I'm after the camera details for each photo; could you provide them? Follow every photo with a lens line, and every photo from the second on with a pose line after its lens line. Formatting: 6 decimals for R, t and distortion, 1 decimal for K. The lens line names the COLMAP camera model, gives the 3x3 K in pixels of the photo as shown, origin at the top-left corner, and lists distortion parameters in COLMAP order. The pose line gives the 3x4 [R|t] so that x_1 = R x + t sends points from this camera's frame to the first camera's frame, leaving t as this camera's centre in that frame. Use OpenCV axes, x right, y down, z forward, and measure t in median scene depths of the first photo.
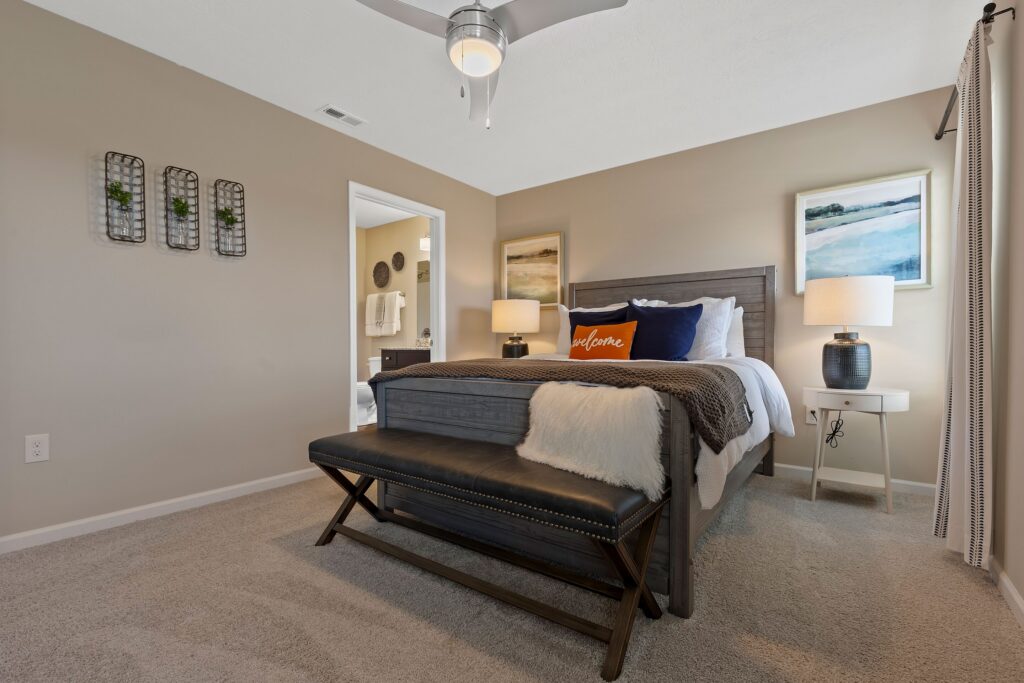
lens RADIAL K [[459.4, 0, 504.6], [0, 459.4, 339.3], [0, 0, 1]] dist [0.009794, -0.000447]
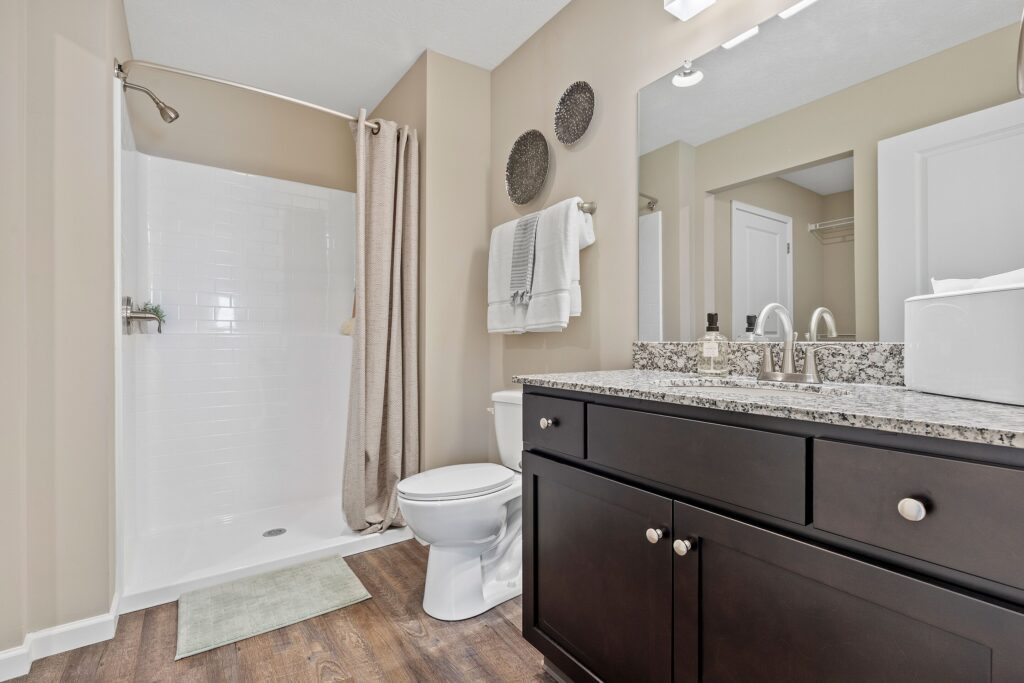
lens RADIAL K [[459.4, 0, 504.6], [0, 459.4, 339.3], [0, 0, 1]] dist [0.009794, -0.000447]
pose [[0.948041, 0.002234, -0.318140, -0.170737], [-0.002965, 0.999994, -0.001812, -0.001524], [0.318134, 0.002661, 0.948042, 0.657633]]
